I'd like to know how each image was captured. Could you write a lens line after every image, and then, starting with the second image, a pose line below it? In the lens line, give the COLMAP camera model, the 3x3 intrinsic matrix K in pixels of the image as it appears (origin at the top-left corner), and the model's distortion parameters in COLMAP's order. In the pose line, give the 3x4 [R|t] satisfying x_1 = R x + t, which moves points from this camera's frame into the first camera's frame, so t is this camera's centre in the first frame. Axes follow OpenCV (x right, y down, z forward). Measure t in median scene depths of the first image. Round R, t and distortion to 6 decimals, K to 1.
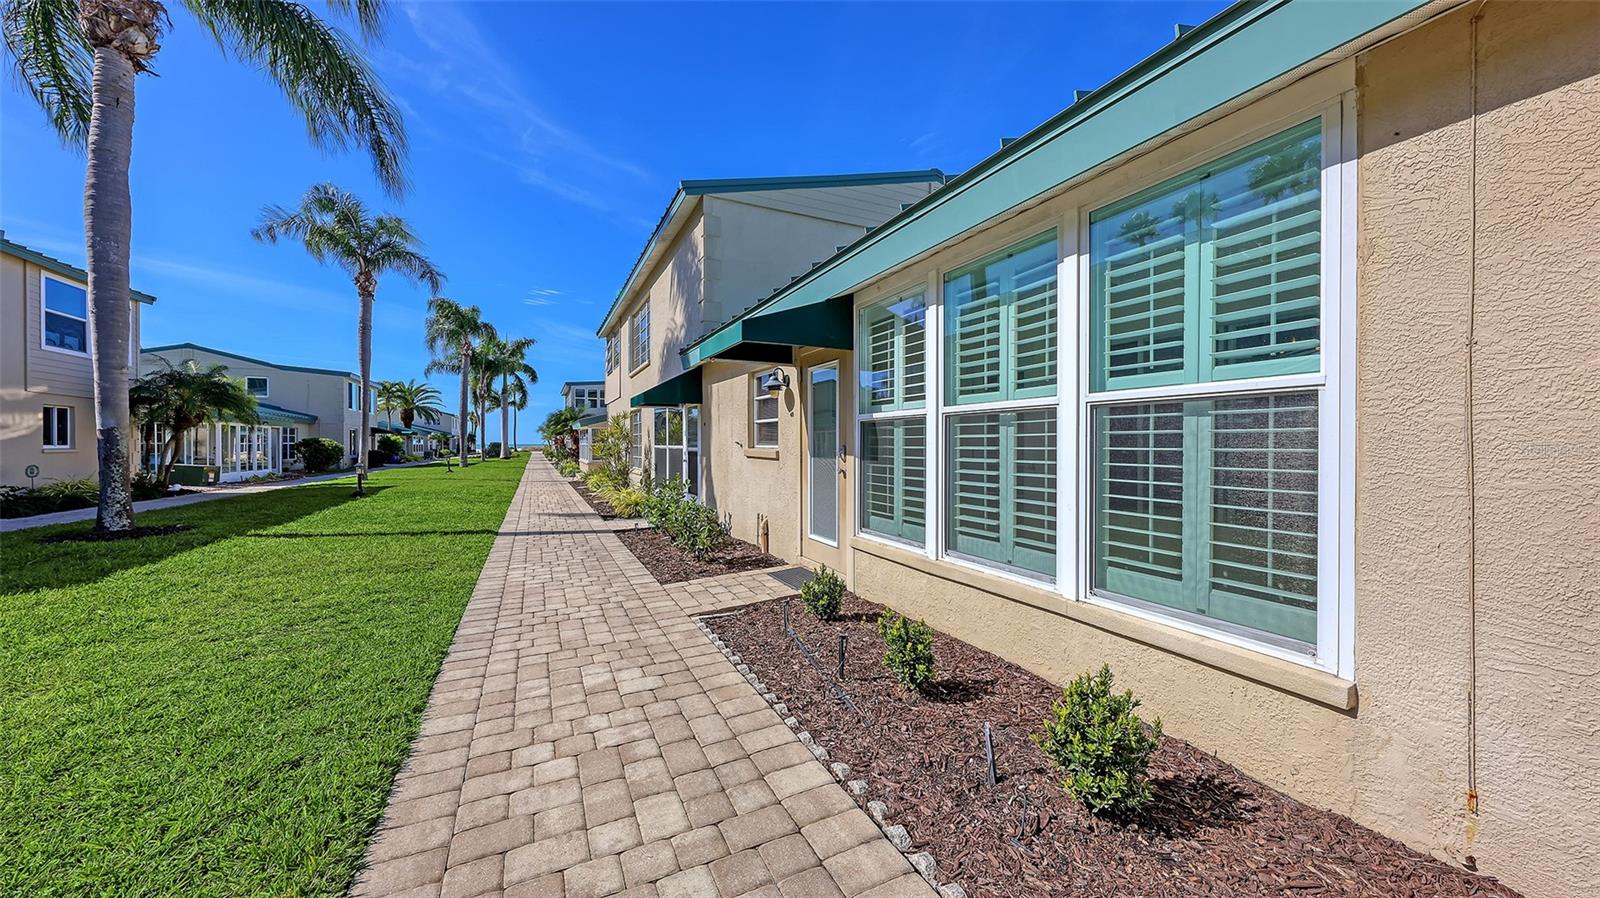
lens RADIAL K [[551.8, 0, 797.5], [0, 551.8, 447.2], [0, 0, 1]] dist [0.000274, 0.000013]
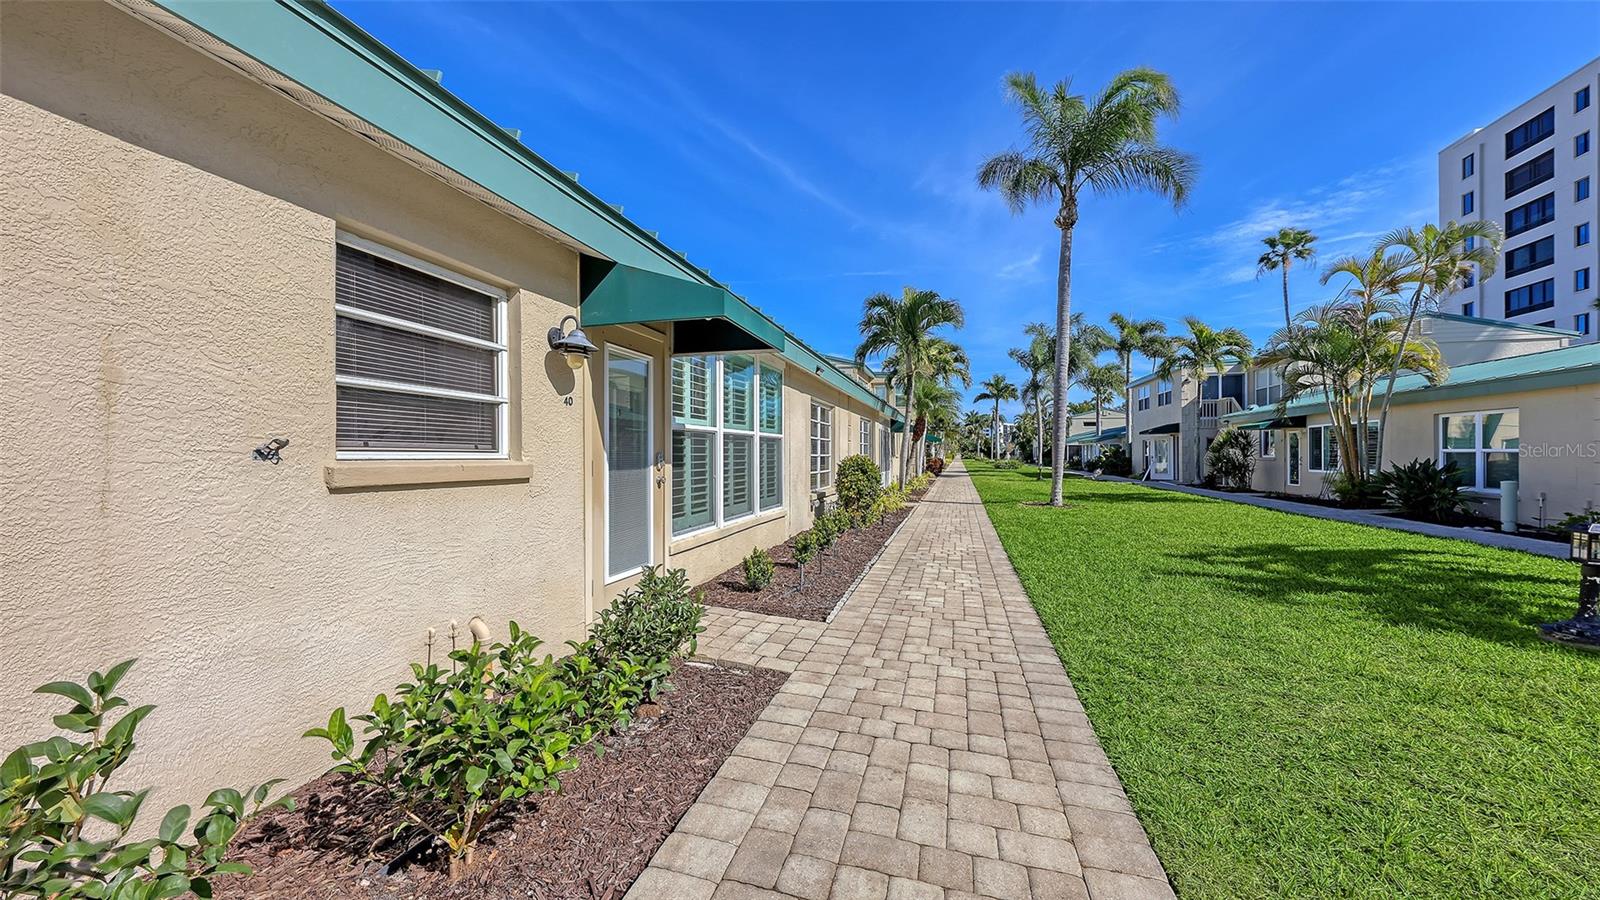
lens RADIAL K [[551.8, 0, 796.9], [0, 551.8, 453.9], [0, 0, 1]] dist [0.000274, 0.000013]
pose [[-0.745842, 0.000822, 0.666122, -0.808794], [0.004445, 0.999983, 0.003743, -0.004684], [-0.666108, 0.005753, -0.745833, 1.760418]]
